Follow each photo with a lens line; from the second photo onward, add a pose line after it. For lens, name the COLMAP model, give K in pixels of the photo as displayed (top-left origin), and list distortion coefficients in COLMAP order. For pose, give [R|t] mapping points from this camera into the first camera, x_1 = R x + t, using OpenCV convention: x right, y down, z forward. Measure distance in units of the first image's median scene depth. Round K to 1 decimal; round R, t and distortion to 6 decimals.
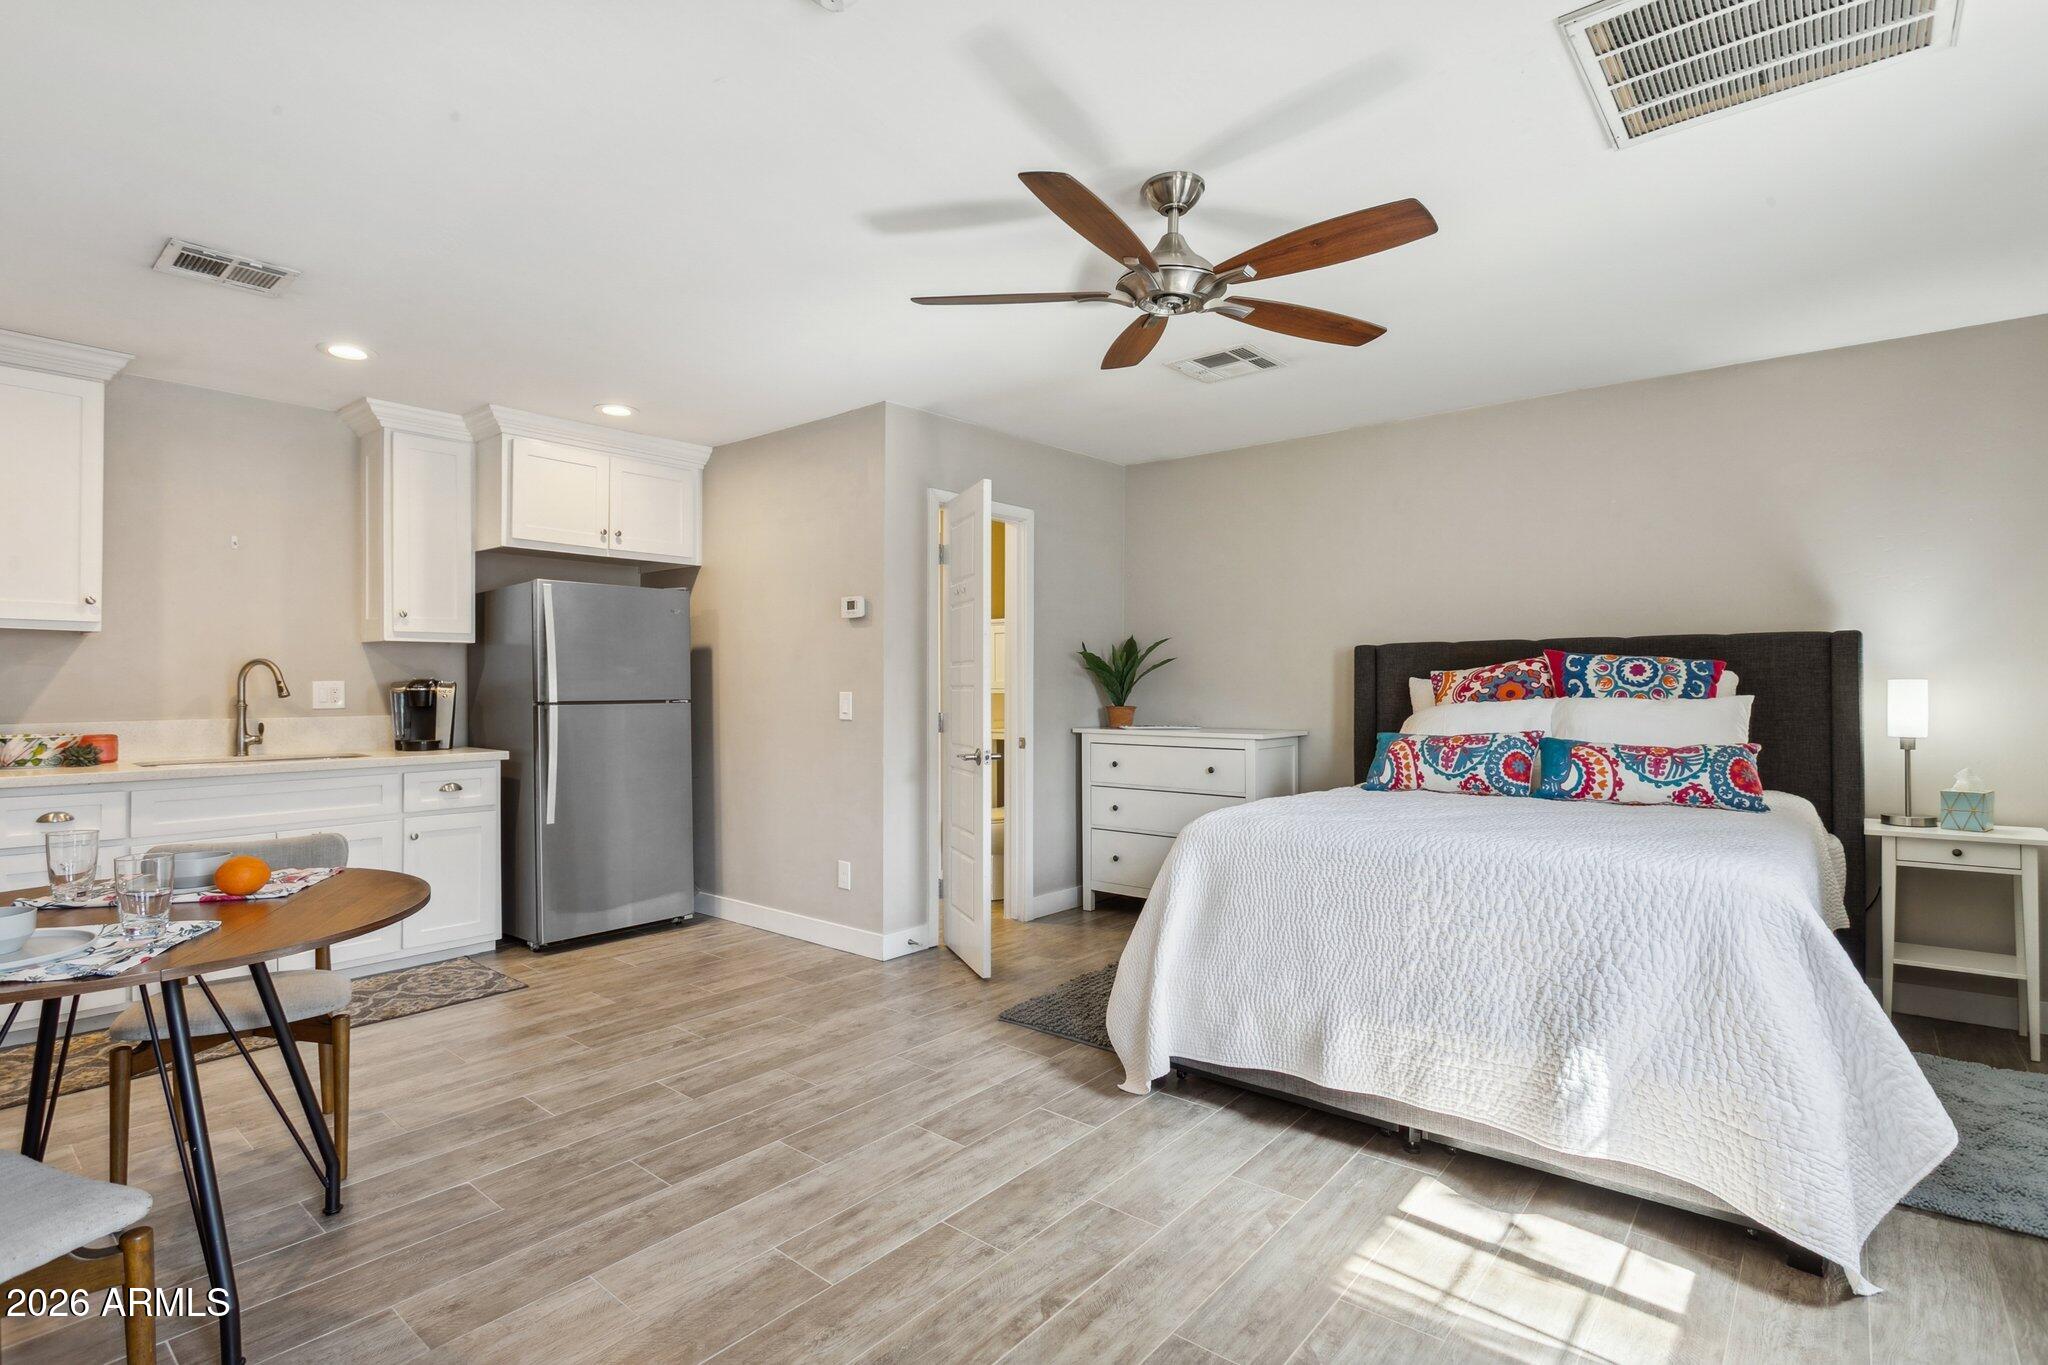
lens RADIAL K [[992.6, 0, 1024.0], [0, 992.6, 682.5], [0, 0, 1]] dist [0.000992, 0.000361]
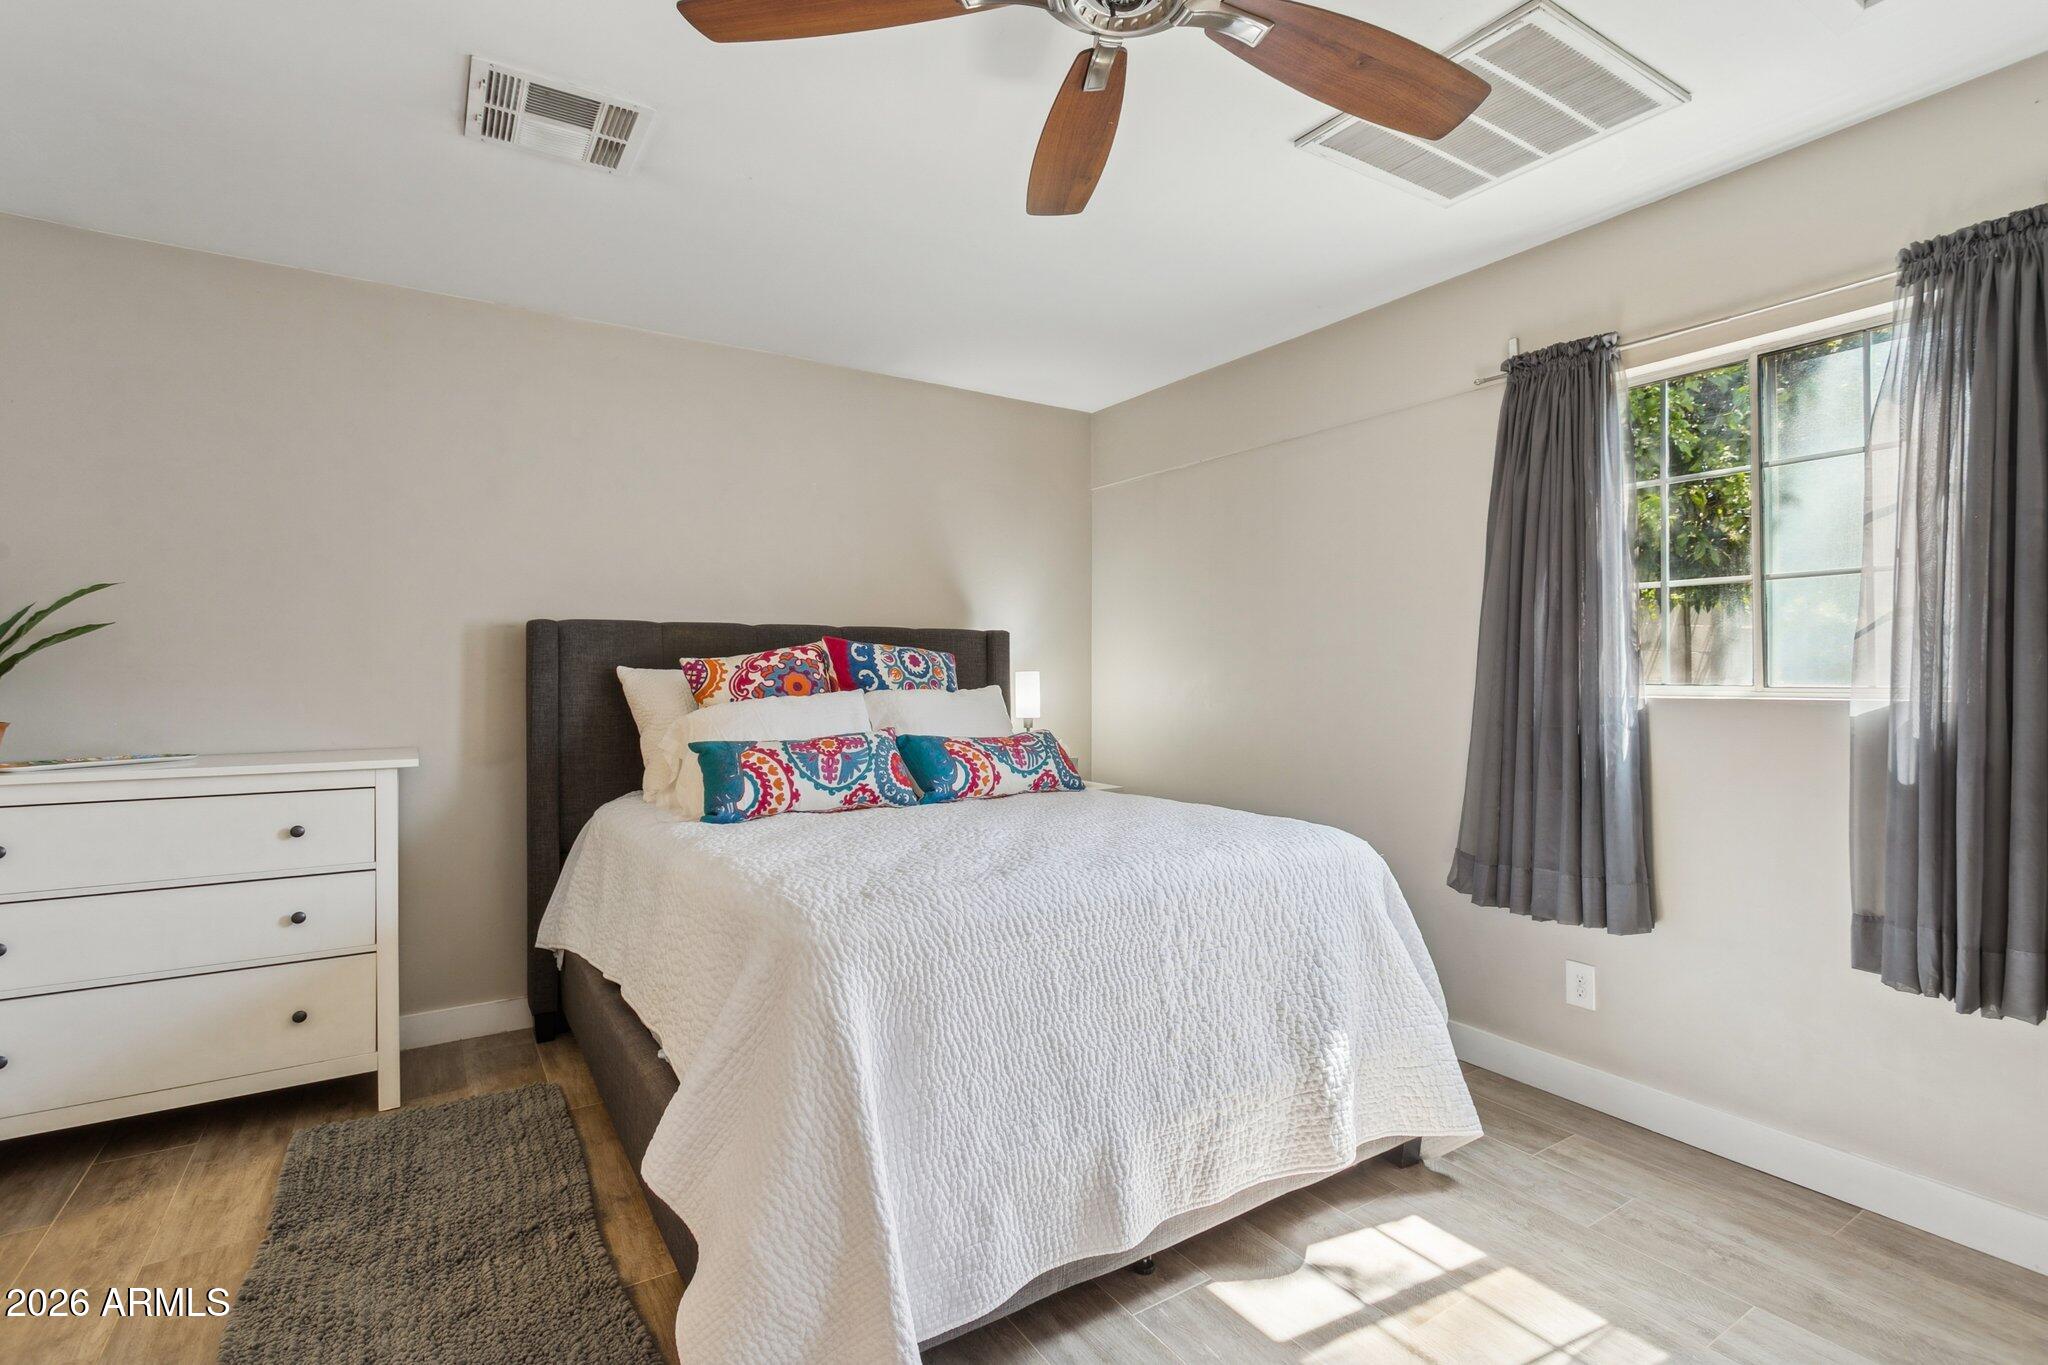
lens RADIAL K [[965.2, 0, 1024.0], [0, 965.2, 682.5], [0, 0, 1]] dist [0.000943, -0.000629]
pose [[0.303971, -0.003272, 0.952676, -0.259456], [-0.000882, 0.999993, 0.003716, 0.005143], [-0.952681, -0.001970, 0.303966, 0.618202]]
